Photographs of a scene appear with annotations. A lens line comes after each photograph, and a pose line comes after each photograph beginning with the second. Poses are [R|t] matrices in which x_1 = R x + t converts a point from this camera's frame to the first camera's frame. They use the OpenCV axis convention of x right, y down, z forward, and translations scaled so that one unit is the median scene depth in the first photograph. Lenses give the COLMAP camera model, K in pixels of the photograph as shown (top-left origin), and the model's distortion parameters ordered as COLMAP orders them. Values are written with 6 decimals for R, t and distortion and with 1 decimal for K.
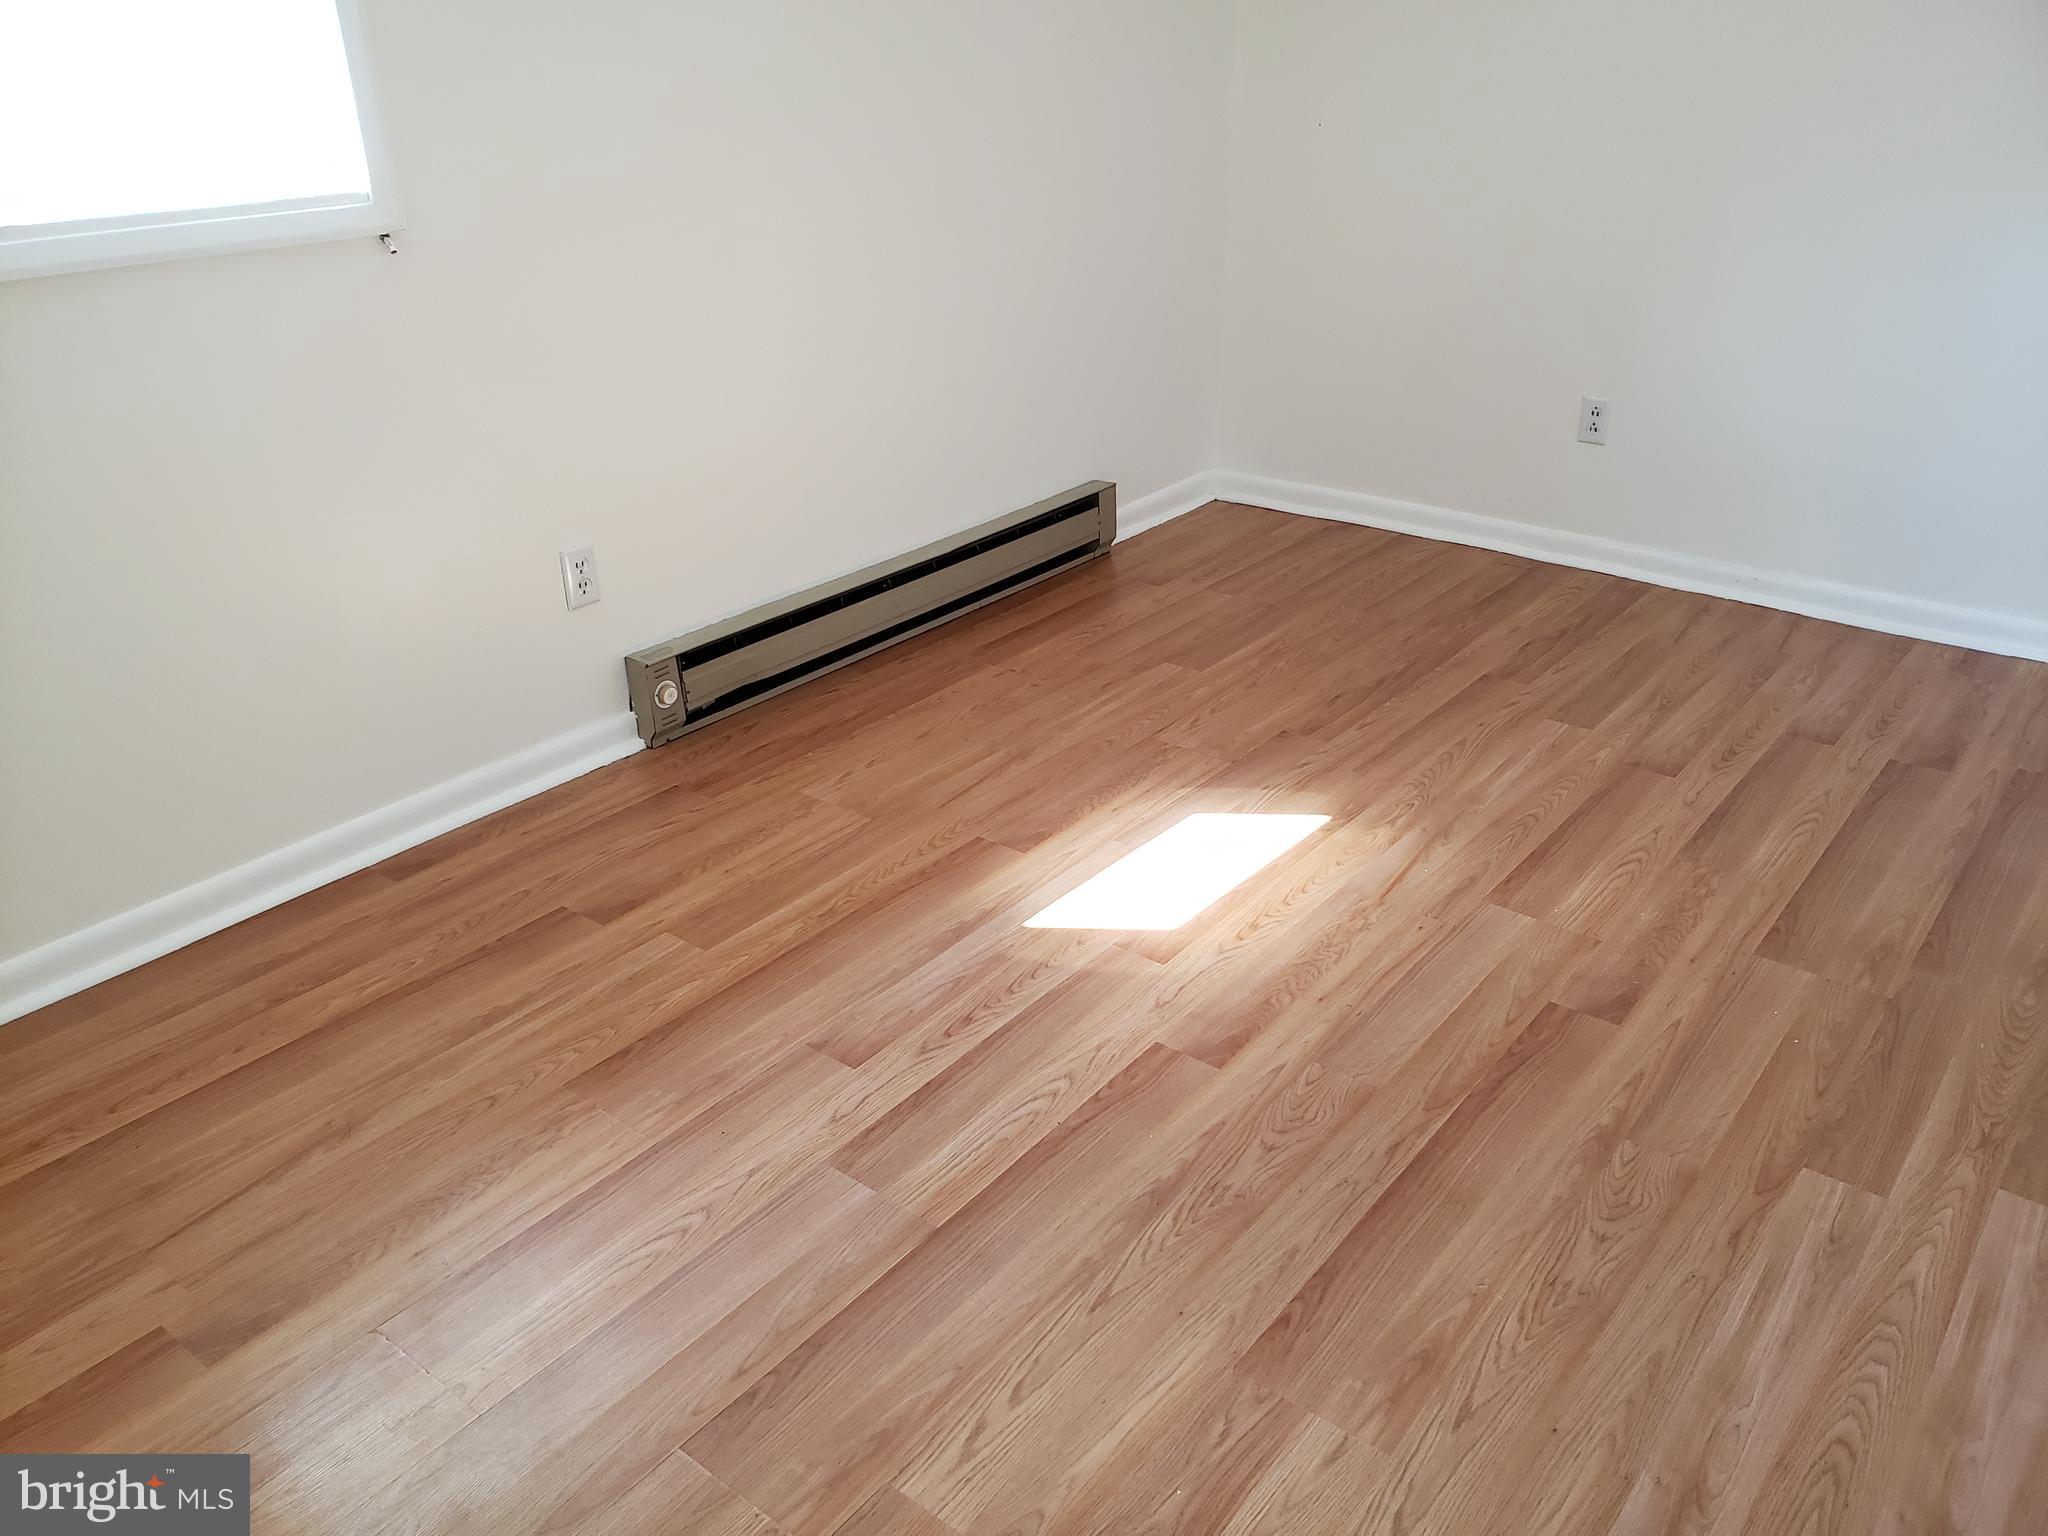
lens RADIAL K [[1581.3, 0, 1028.4], [0, 1581.3, 779.4], [0, 0, 1]] dist [0.019943, -0.015917]
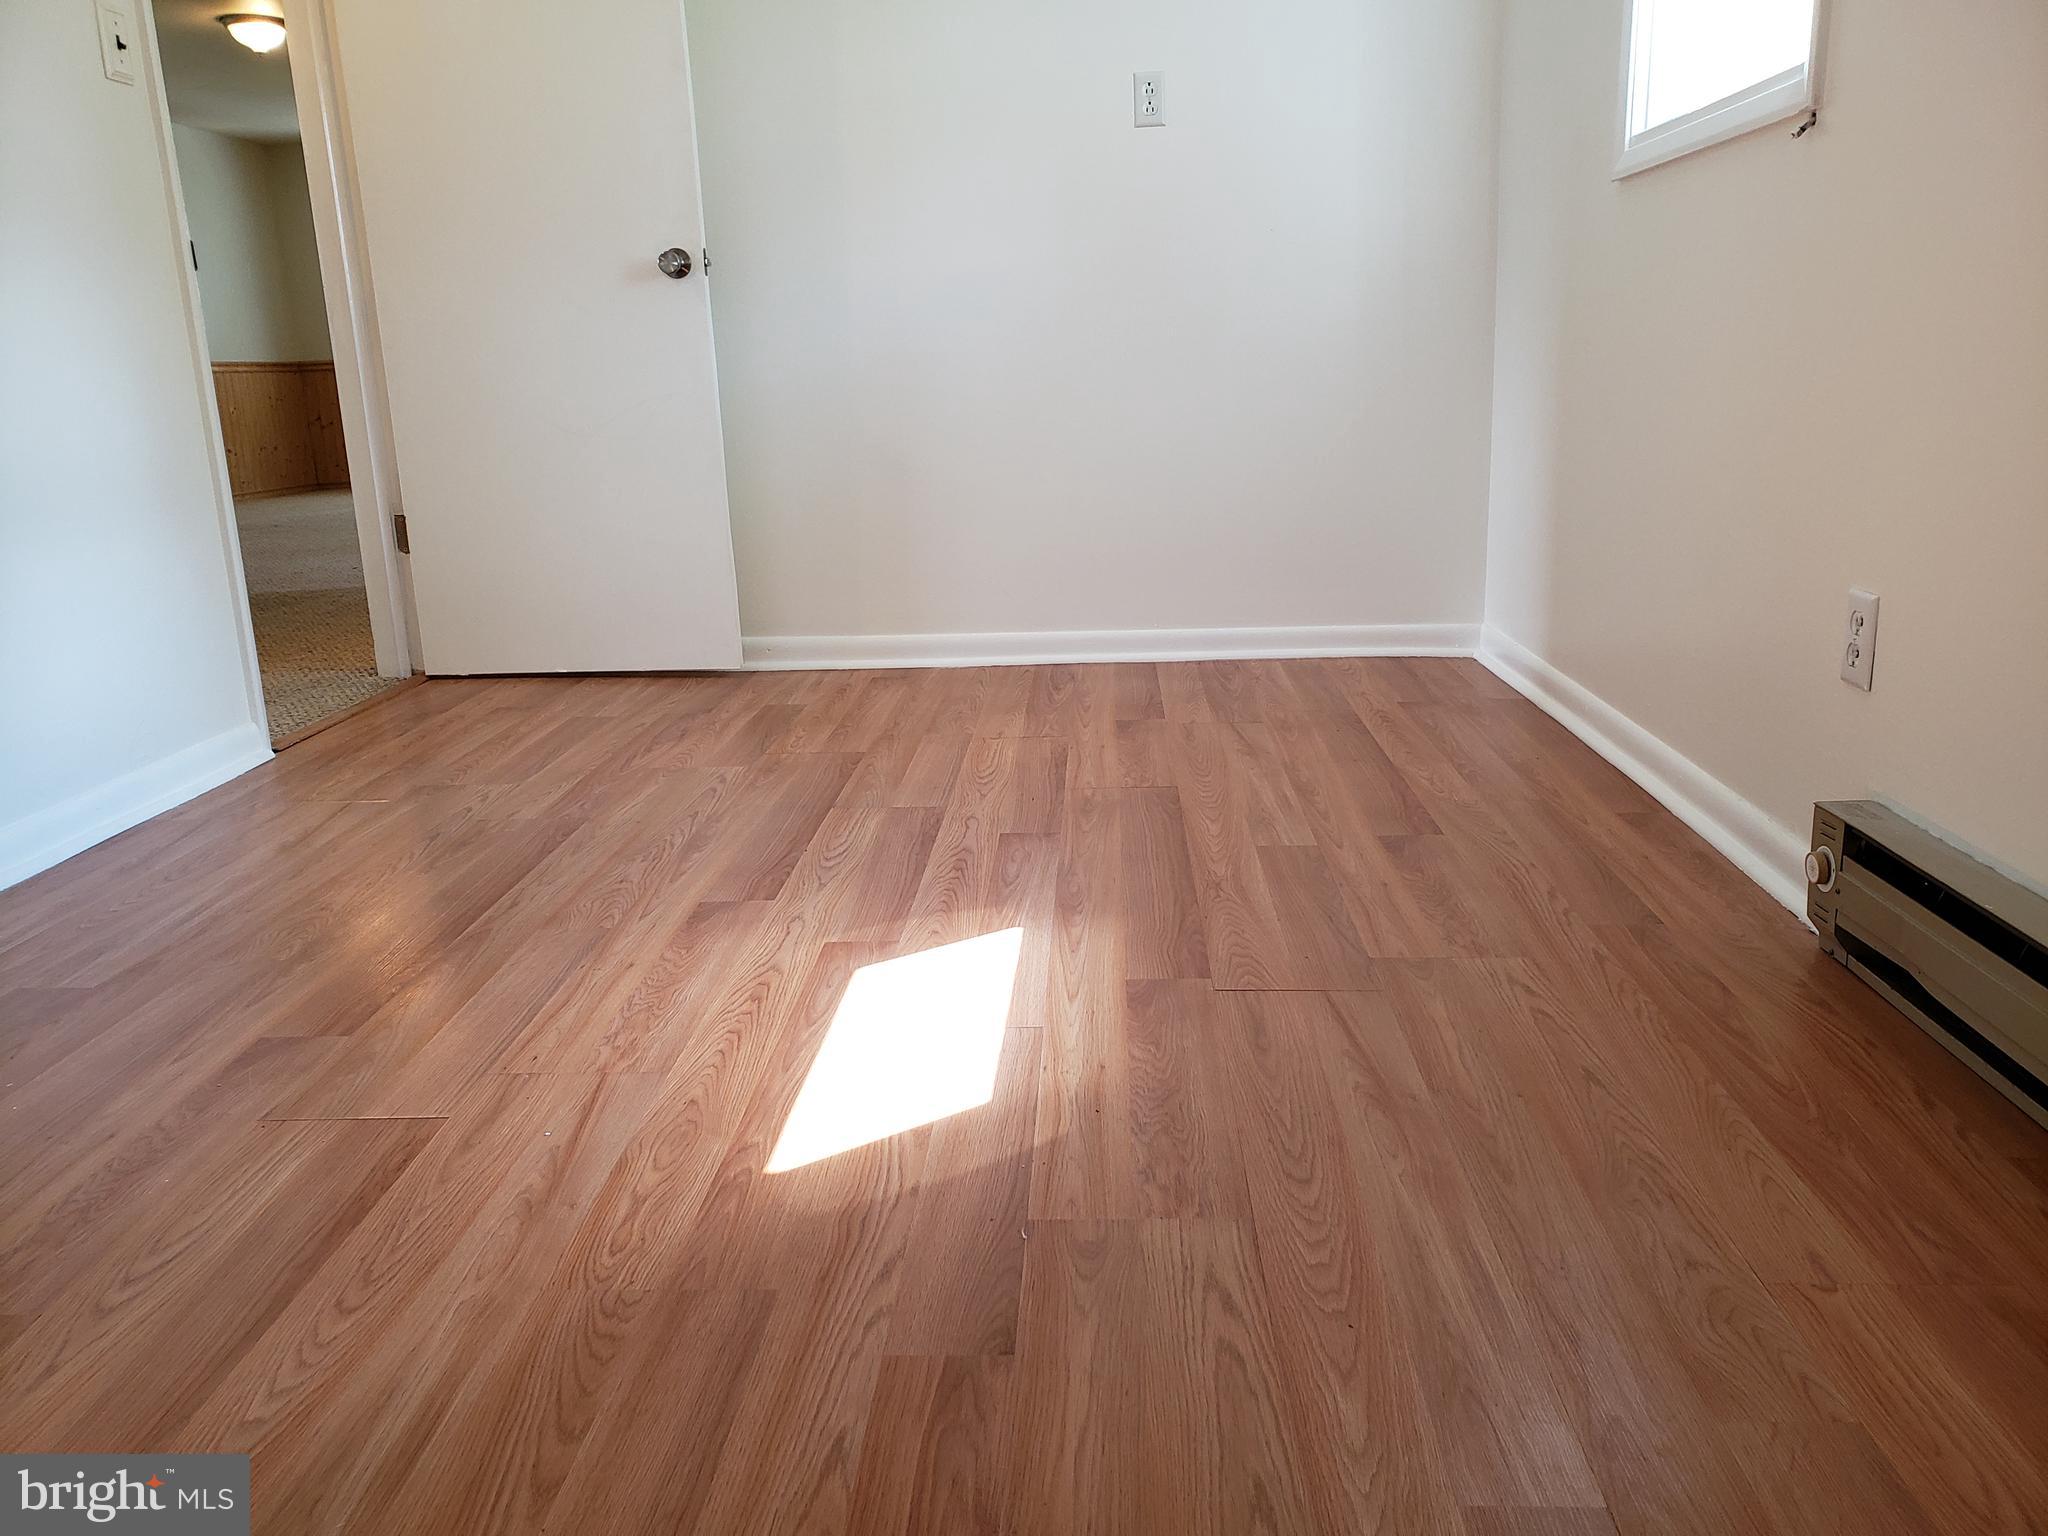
lens RADIAL K [[1581.3, 0, 1032.2], [0, 1581.3, 758.4], [0, 0, 1]] dist [0.019943, -0.015917]
pose [[-0.808130, 0.172891, -0.563059, 0.452791], [-0.236813, 0.779910, 0.579362, -0.471370], [0.539301, 0.601539, -0.589325, 1.492085]]
